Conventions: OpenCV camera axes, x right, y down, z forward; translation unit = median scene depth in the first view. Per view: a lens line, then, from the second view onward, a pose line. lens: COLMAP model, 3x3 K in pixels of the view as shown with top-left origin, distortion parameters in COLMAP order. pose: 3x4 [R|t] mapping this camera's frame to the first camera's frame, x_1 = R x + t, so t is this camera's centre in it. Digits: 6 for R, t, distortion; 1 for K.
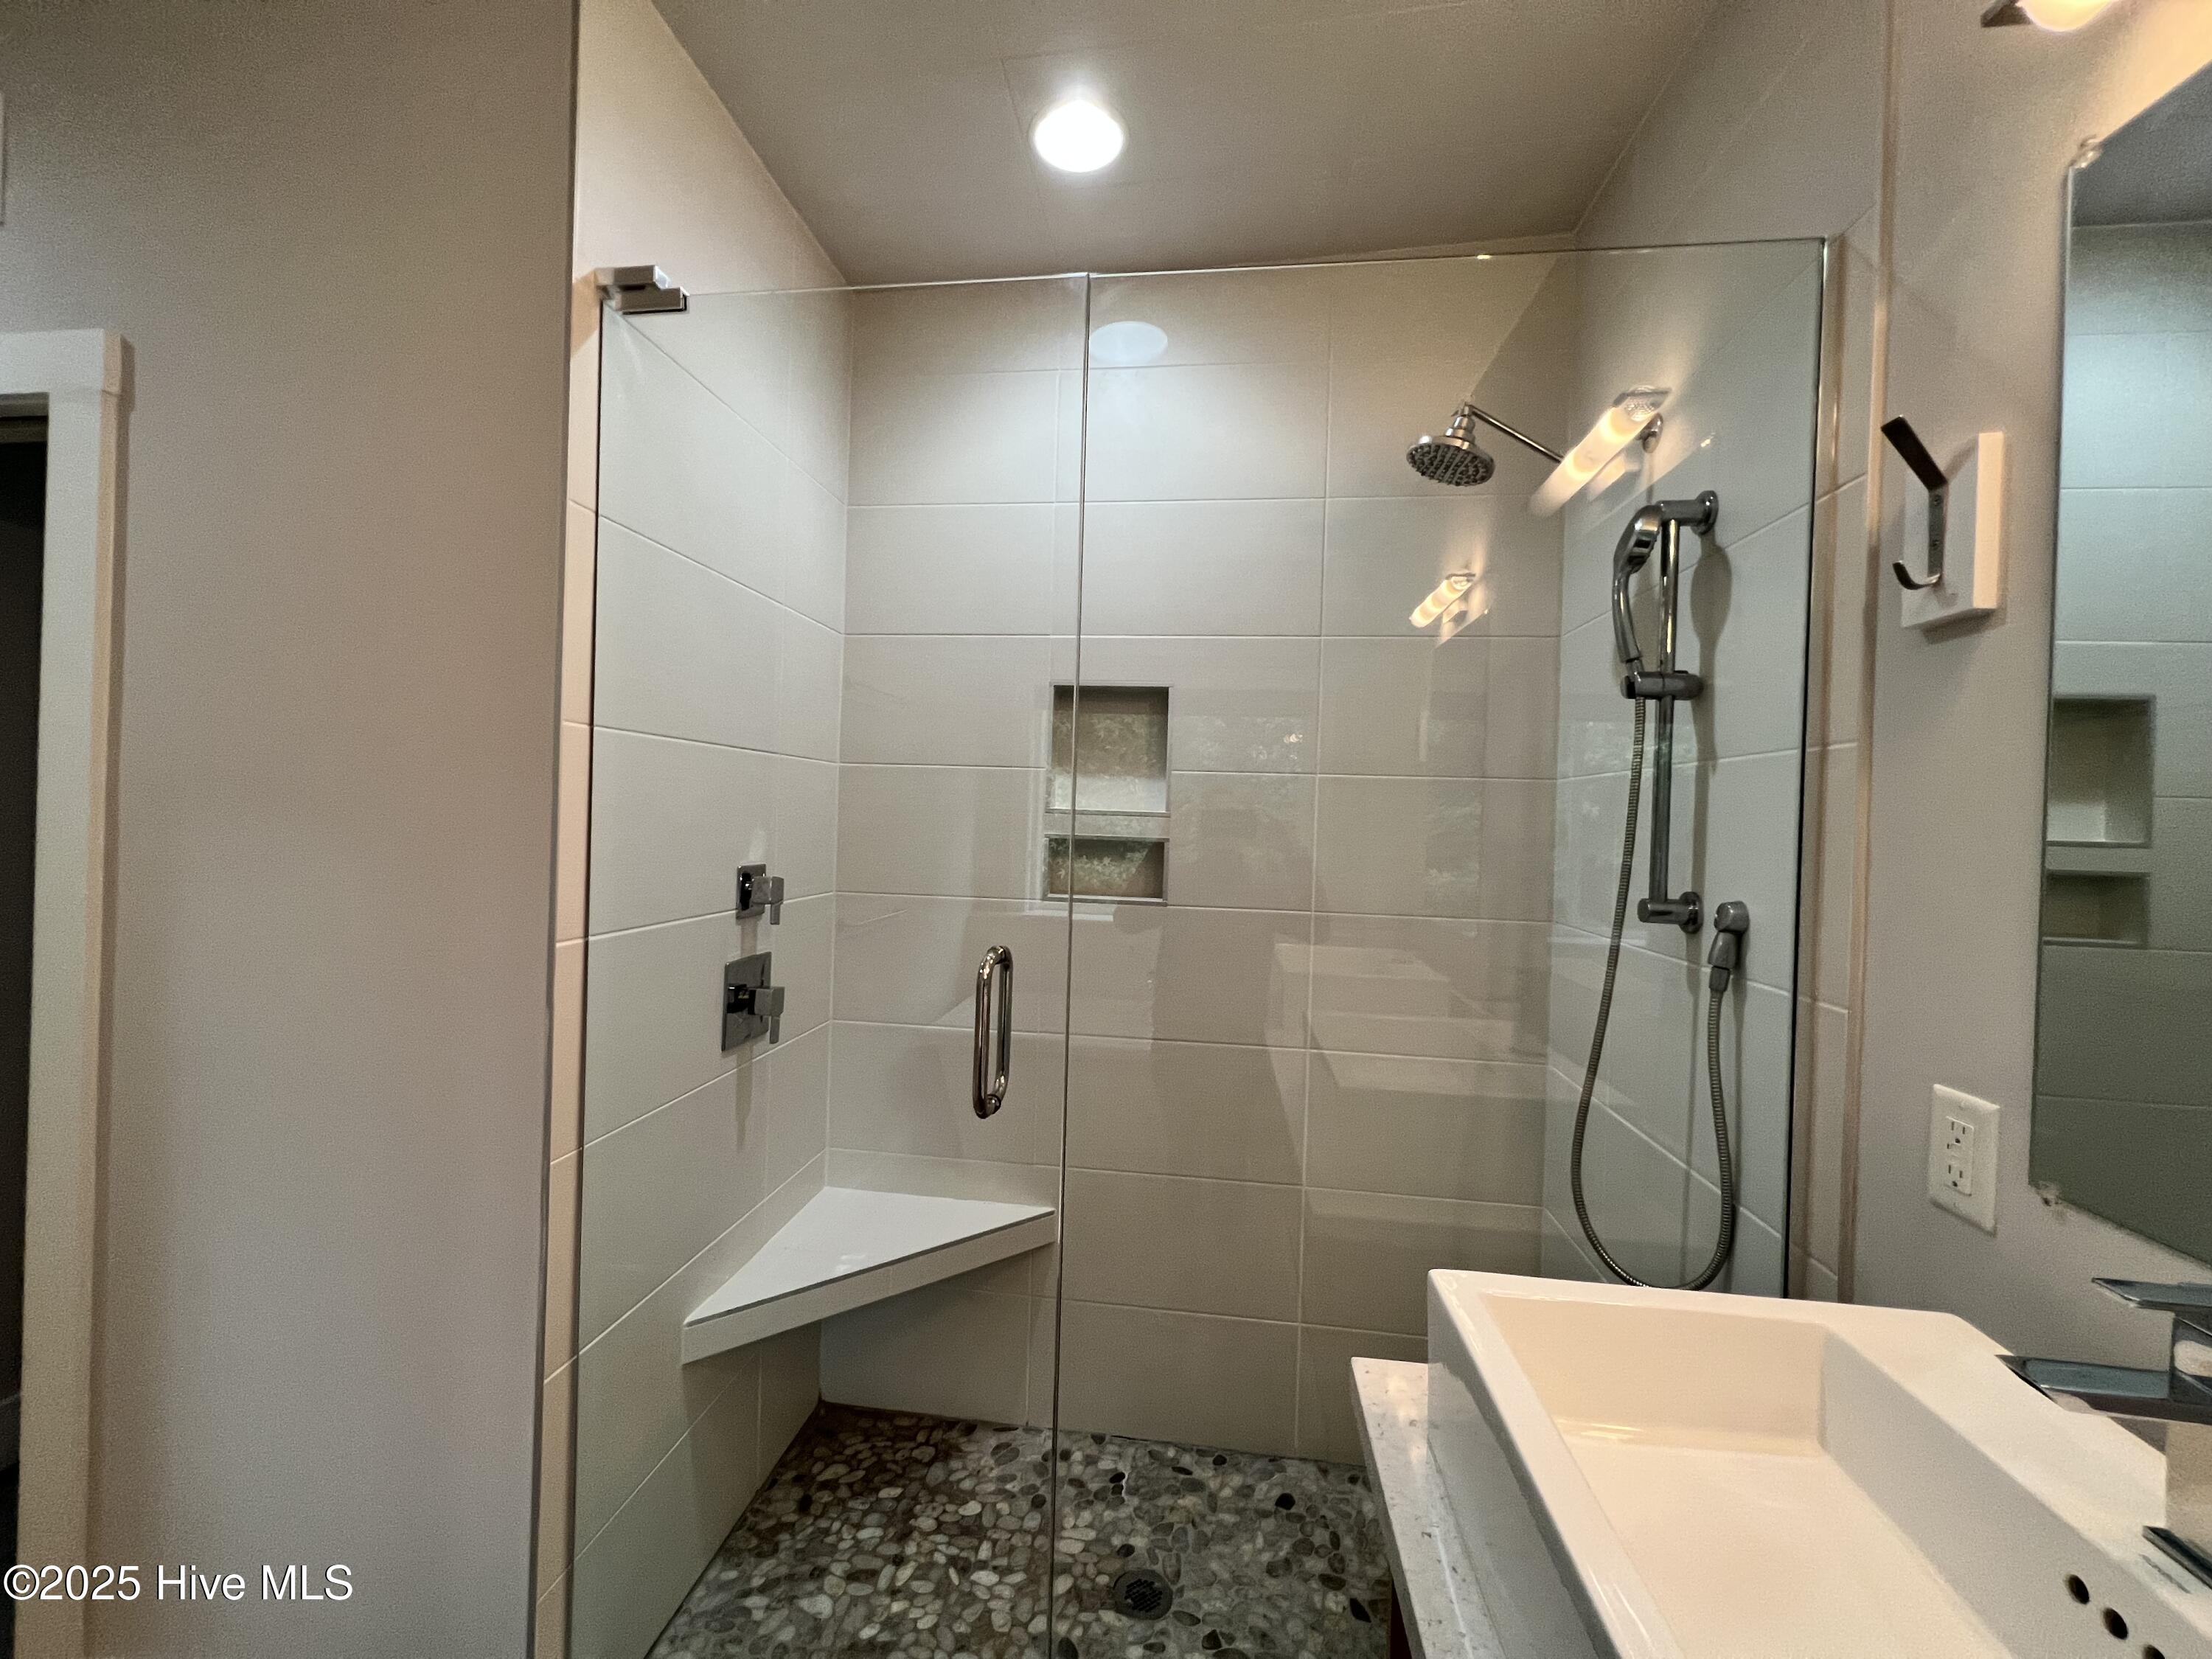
lens RADIAL K [[881.1, 0, 1102.1], [0, 881.1, 823.1], [0, 0, 1]] dist [-0.002525, 0.000486]
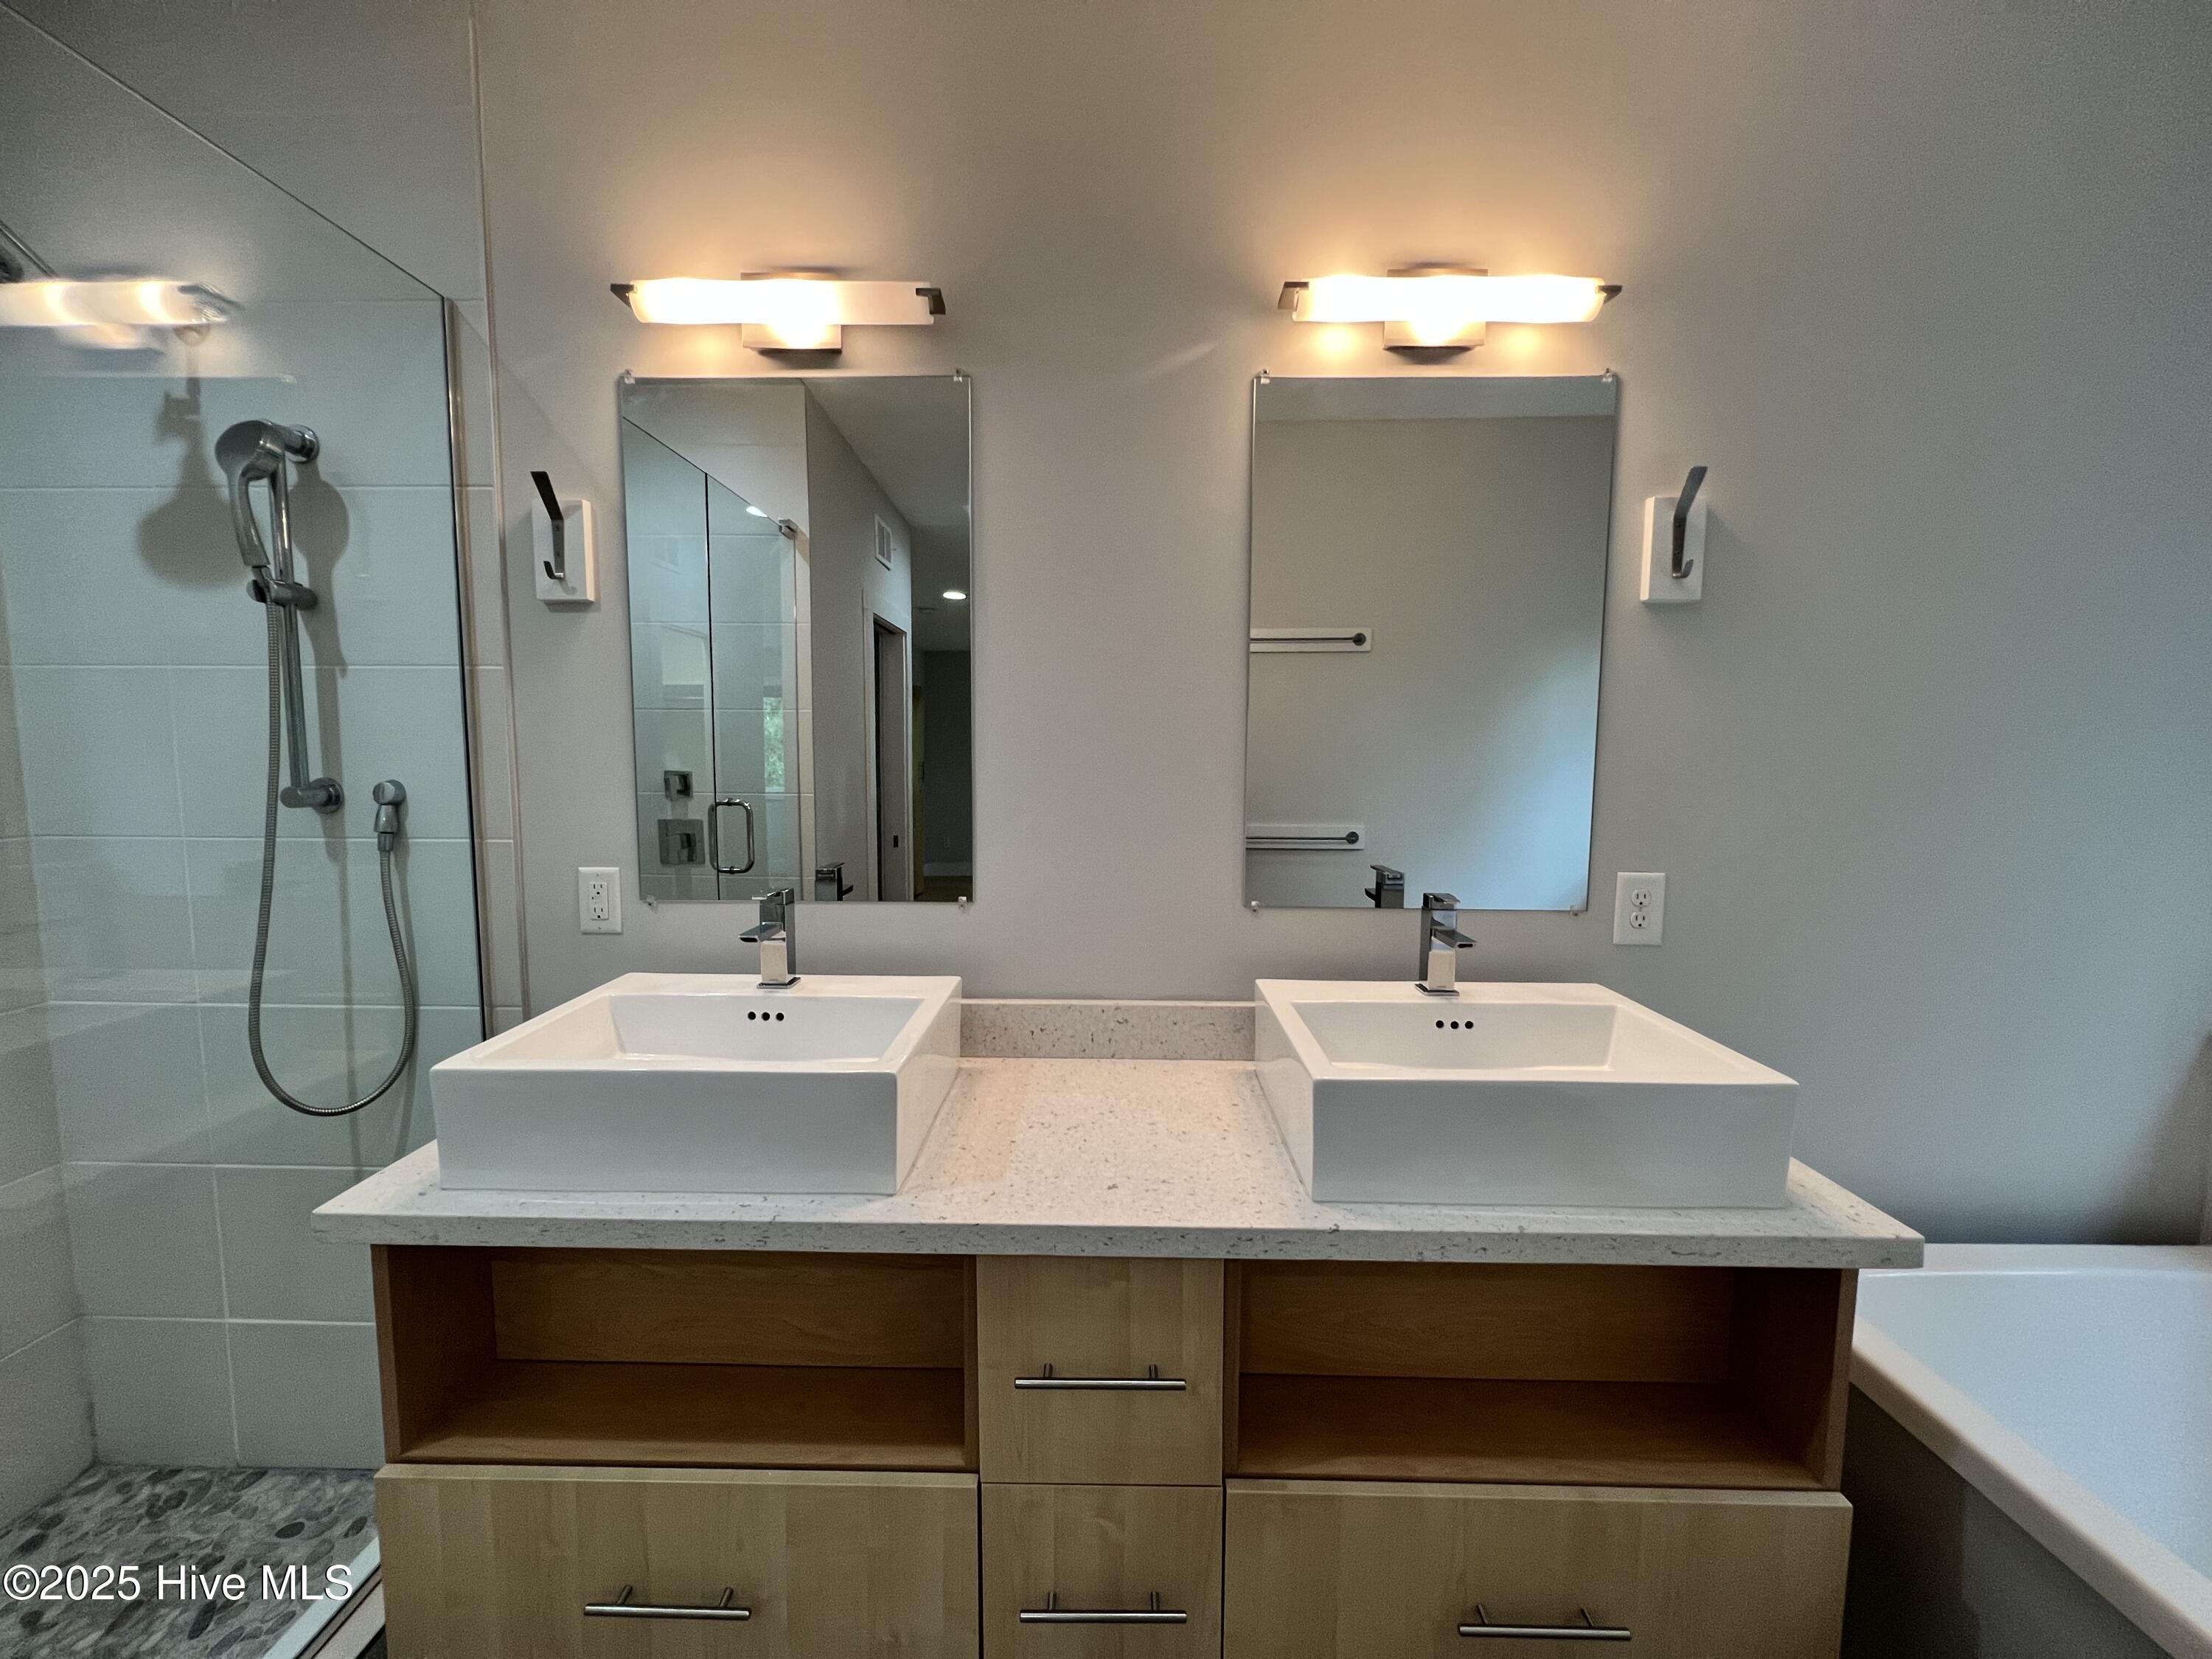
lens RADIAL K [[881.1, 0, 1103.4], [0, 881.1, 824.5], [0, 0, 1]] dist [-0.002525, 0.000486]
pose [[-0.114992, -0.119474, 0.986156, -0.852152], [-0.002708, 0.992775, 0.119960, -0.004787], [-0.993363, 0.011124, -0.114485, 0.142865]]
